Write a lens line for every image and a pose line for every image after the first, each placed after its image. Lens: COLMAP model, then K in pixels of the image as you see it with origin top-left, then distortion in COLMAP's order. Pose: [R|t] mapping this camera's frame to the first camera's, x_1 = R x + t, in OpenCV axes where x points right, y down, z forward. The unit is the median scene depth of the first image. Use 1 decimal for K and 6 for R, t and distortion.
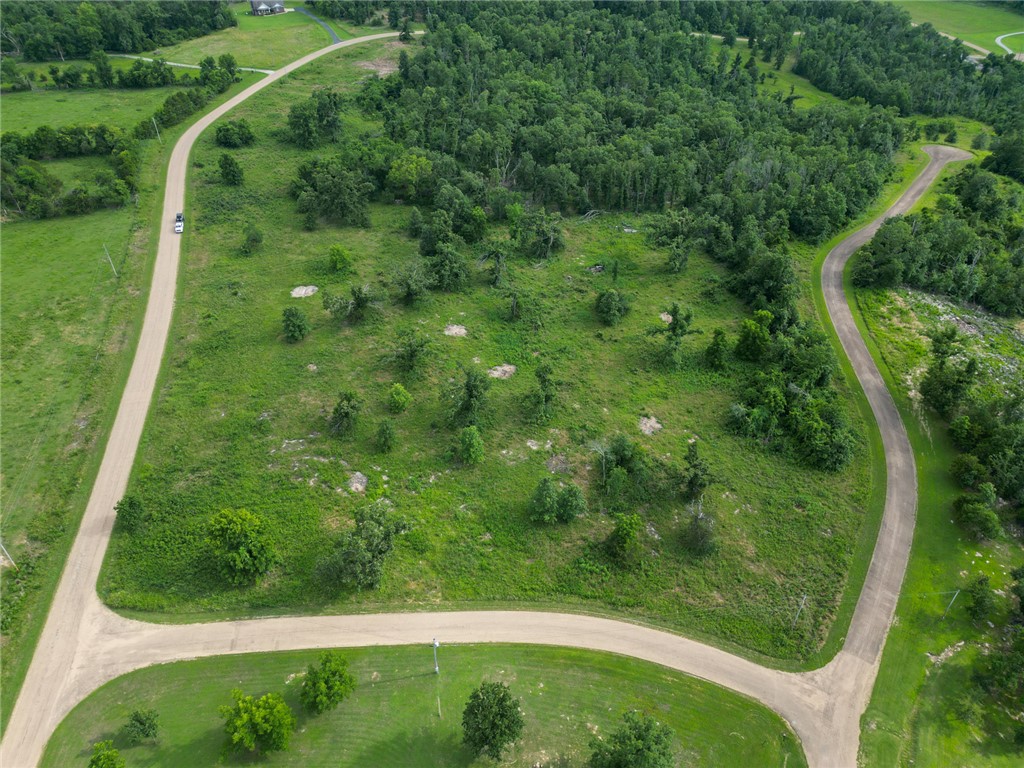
lens RADIAL K [[715.1, 0, 512.9], [0, 715.1, 388.5], [0, 0, 1]] dist [0.083381, -0.085501]
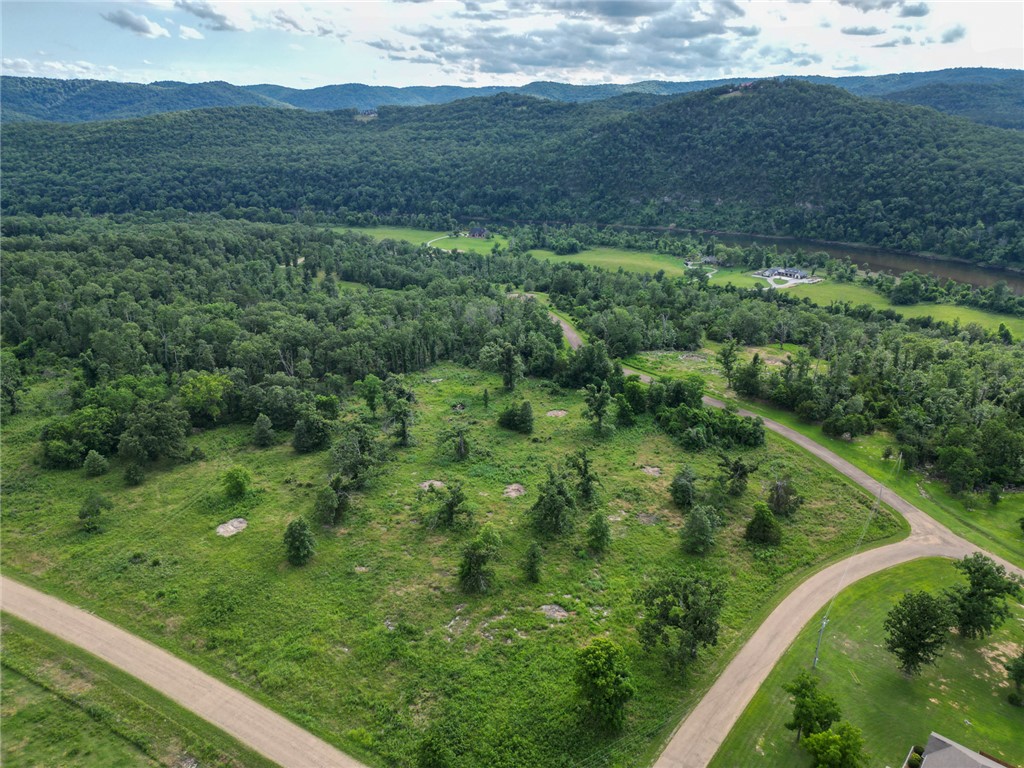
lens RADIAL K [[715.1, 0, 512.9], [0, 715.1, 388.5], [0, 0, 1]] dist [0.083381, -0.085501]
pose [[0.683489, -0.271694, 0.677514, -0.663488], [0.470629, 0.873505, -0.124490, -0.024984], [-0.557989, 0.403945, 0.724898, 0.202231]]
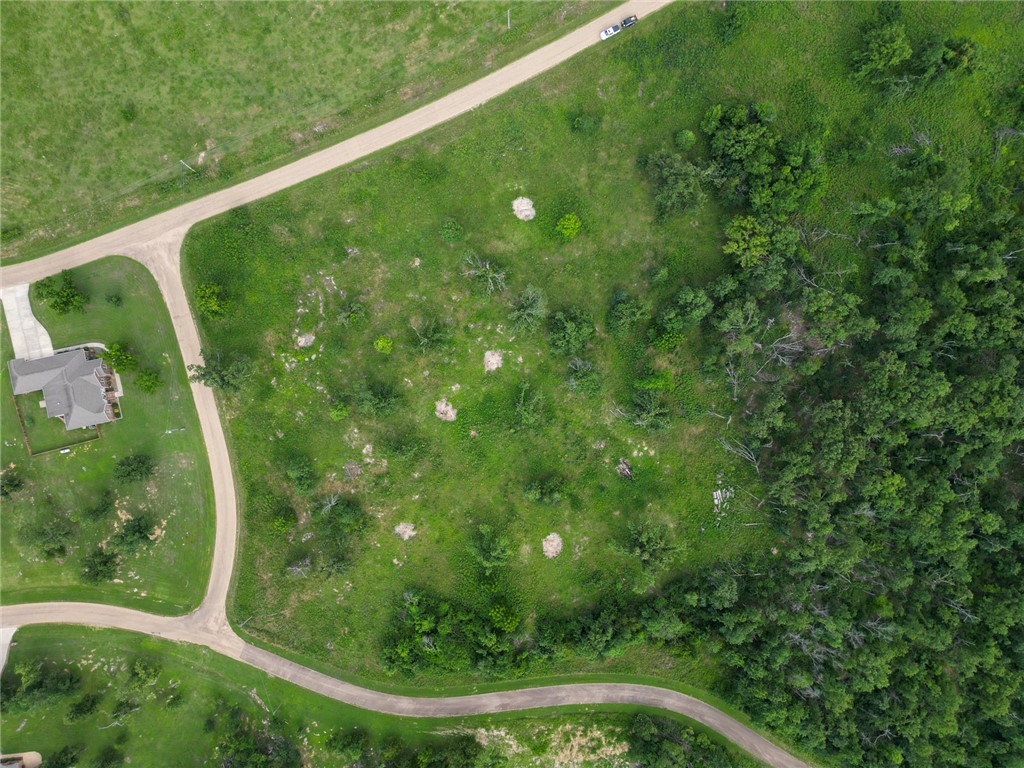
lens RADIAL K [[715.1, 0, 512.9], [0, 715.1, 388.5], [0, 0, 1]] dist [0.083381, -0.085501]
pose [[0.186727, 0.982258, -0.017411, -0.009758], [-0.620100, 0.131590, 0.773408, -1.055804], [0.761977, -0.133619, 0.633669, 0.305185]]
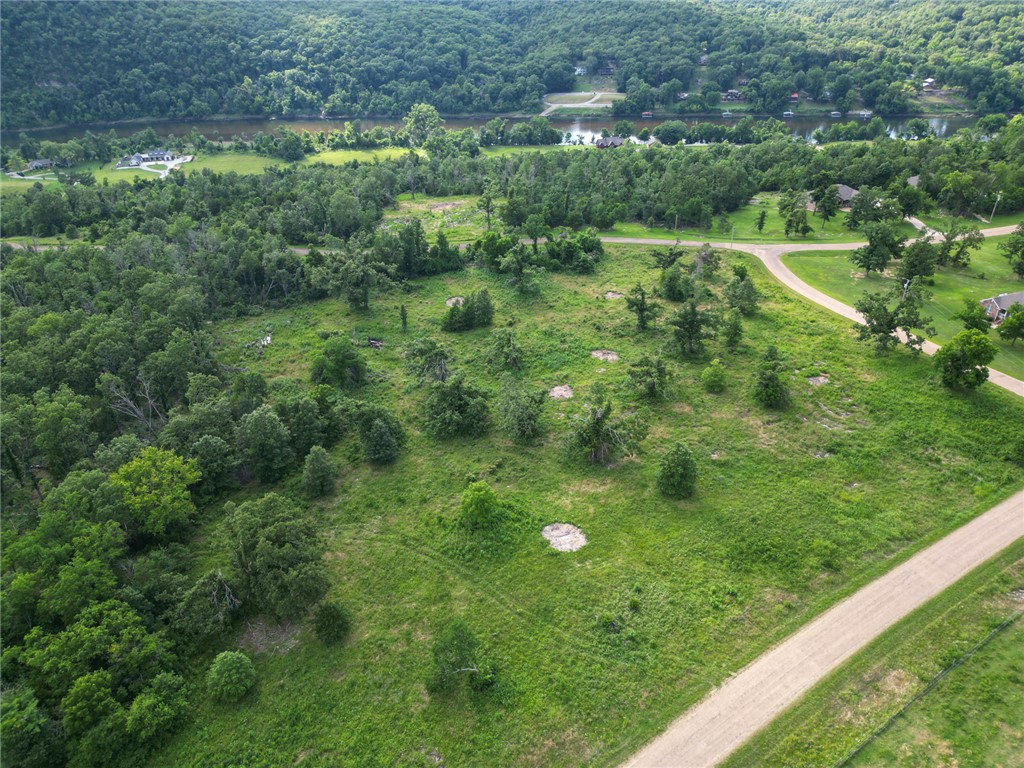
lens RADIAL K [[715.1, 0, 512.9], [0, 715.1, 388.5], [0, 0, 1]] dist [0.083381, -0.085501]
pose [[-0.338706, -0.476986, 0.811025, -0.787169], [0.608355, 0.546538, 0.575500, -0.639256], [-0.717762, 0.688317, 0.105061, 1.012883]]
